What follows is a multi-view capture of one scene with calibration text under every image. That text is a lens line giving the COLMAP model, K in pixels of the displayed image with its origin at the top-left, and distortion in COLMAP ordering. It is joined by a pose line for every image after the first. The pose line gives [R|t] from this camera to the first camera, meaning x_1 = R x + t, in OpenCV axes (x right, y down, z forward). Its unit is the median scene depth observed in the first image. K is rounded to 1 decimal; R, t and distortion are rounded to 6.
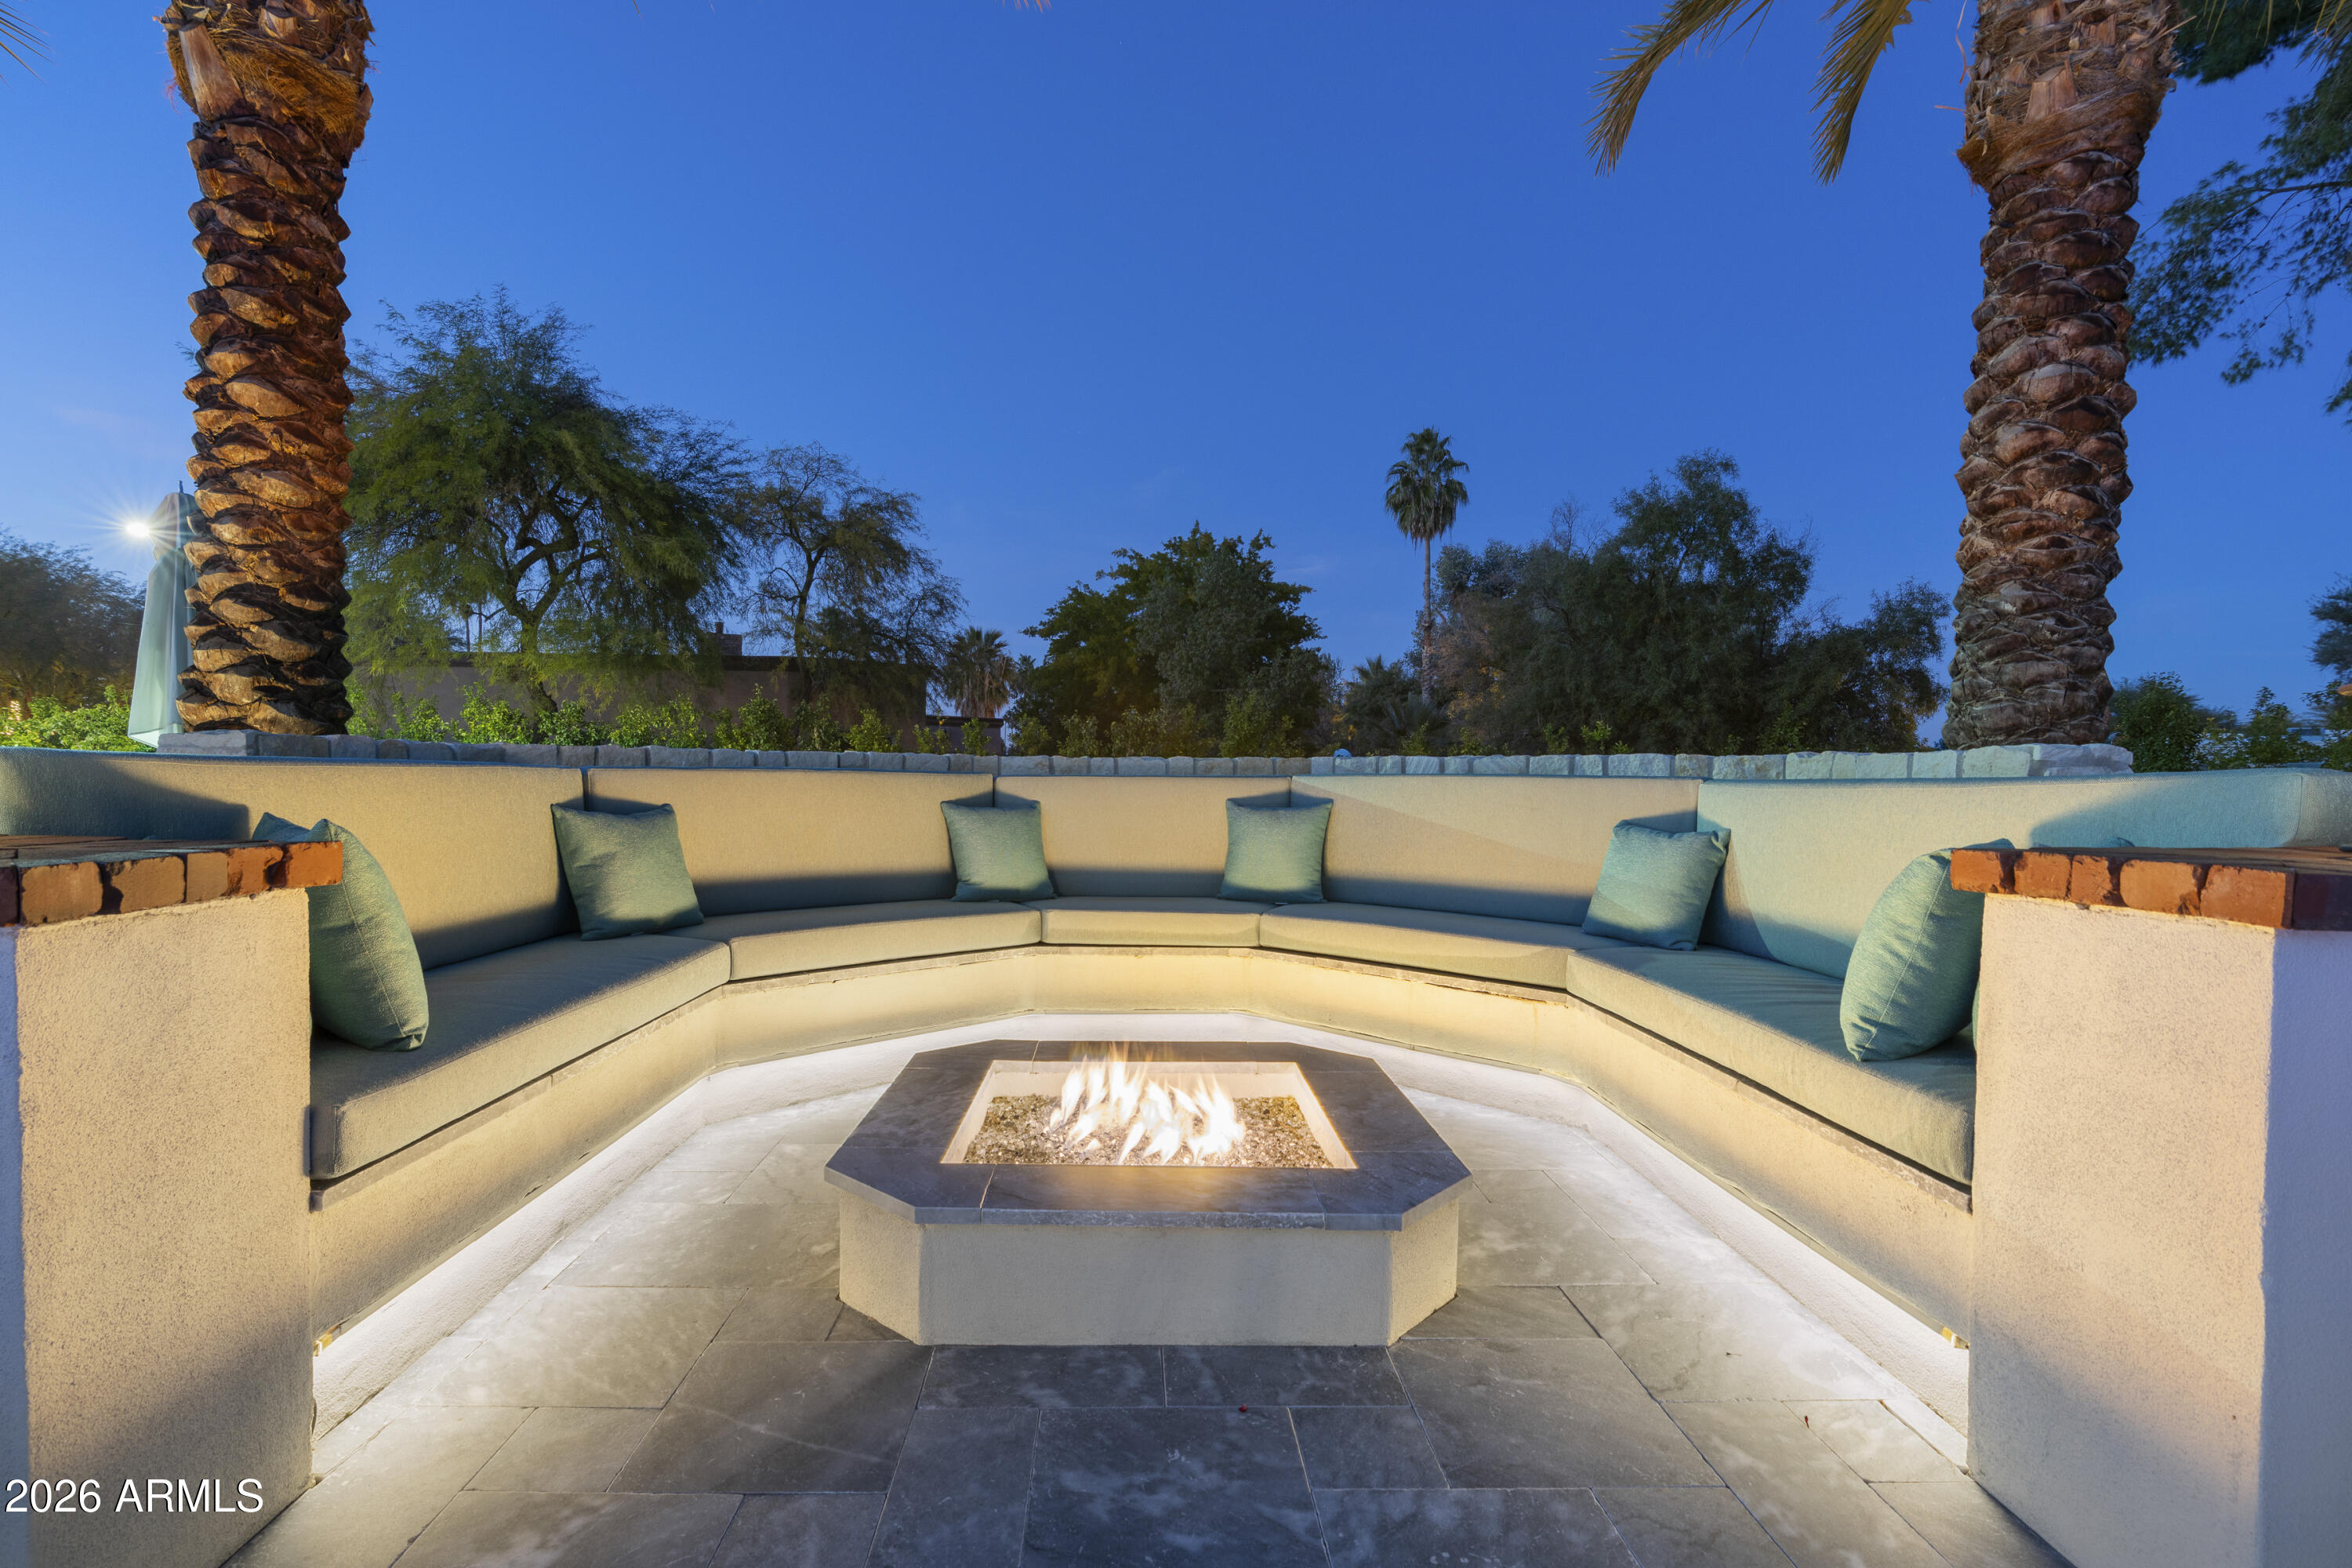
lens RADIAL K [[1096.9, 0, 1167.9], [0, 1096.9, 808.5], [0, 0, 1]] dist [-0.020905, 0.000188]
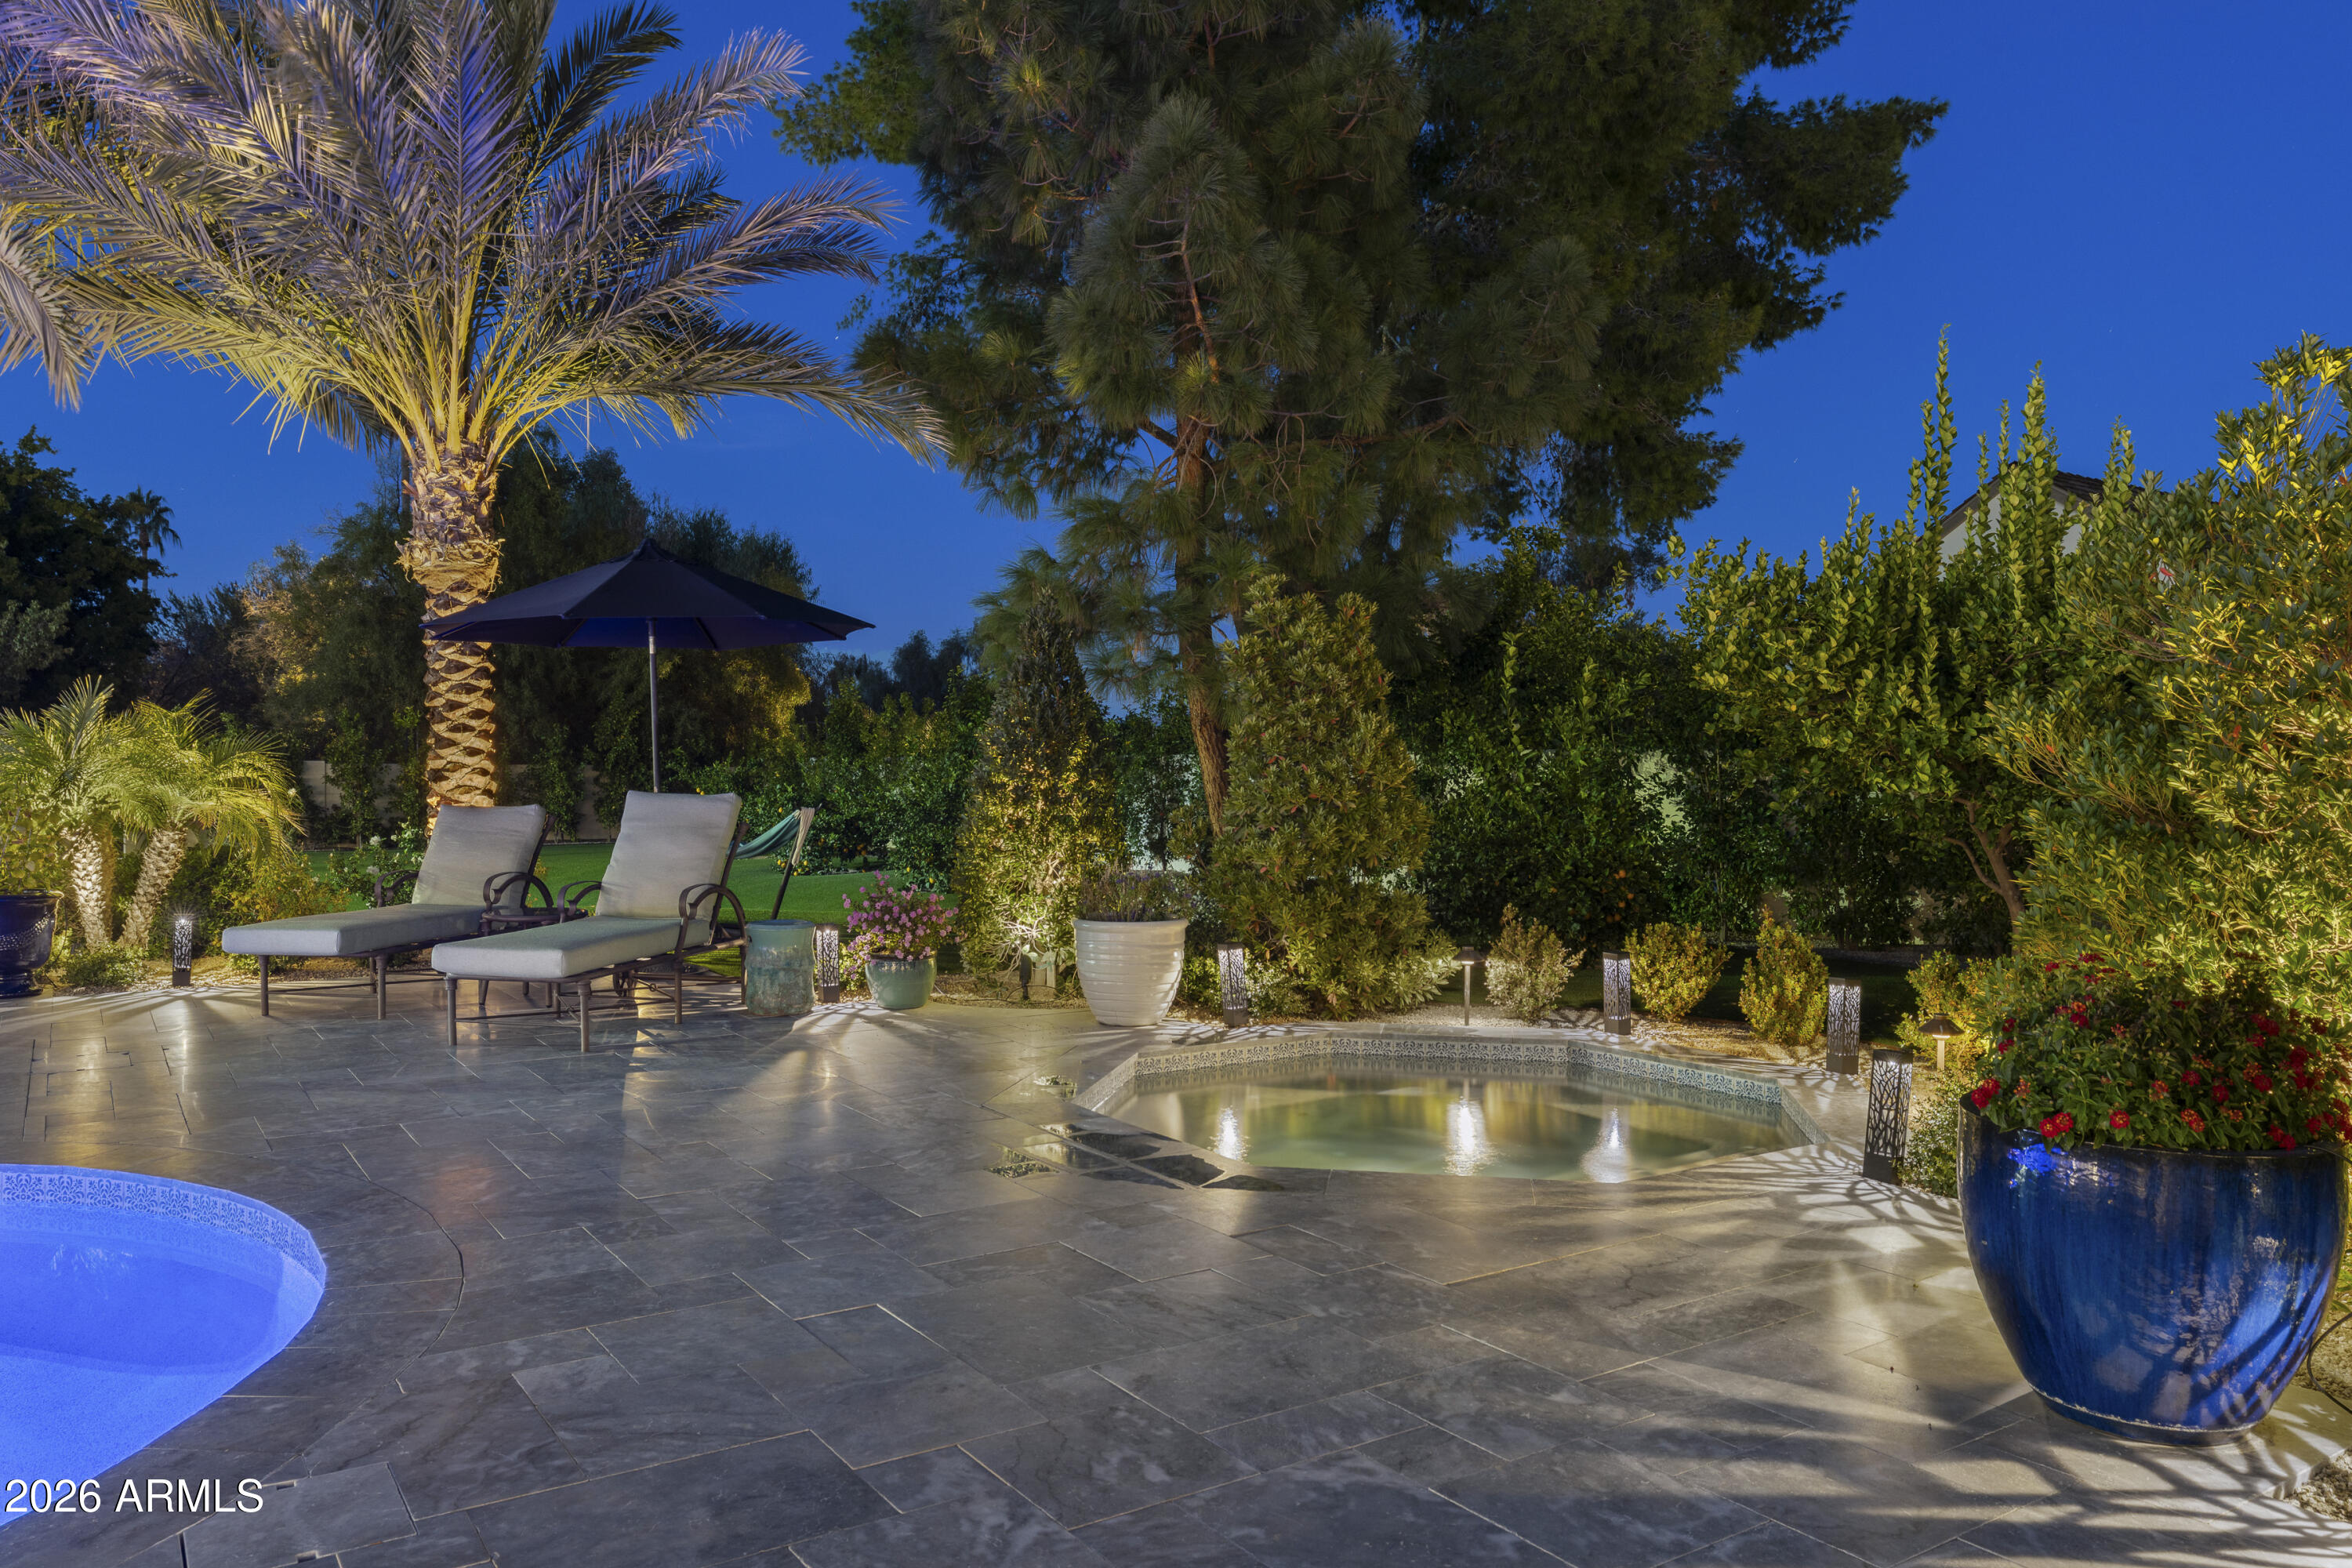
lens RADIAL K [[1655.2, 0, 1176.0], [0, 1655.2, 784.0], [0, 0, 1]] dist [0.004999, 0.003758]
pose [[0.851770, -0.011071, 0.523799, 0.199665], [0.017673, 0.999815, -0.007606, 0.003975], [-0.523617, 0.015735, 0.851808, -0.430488]]
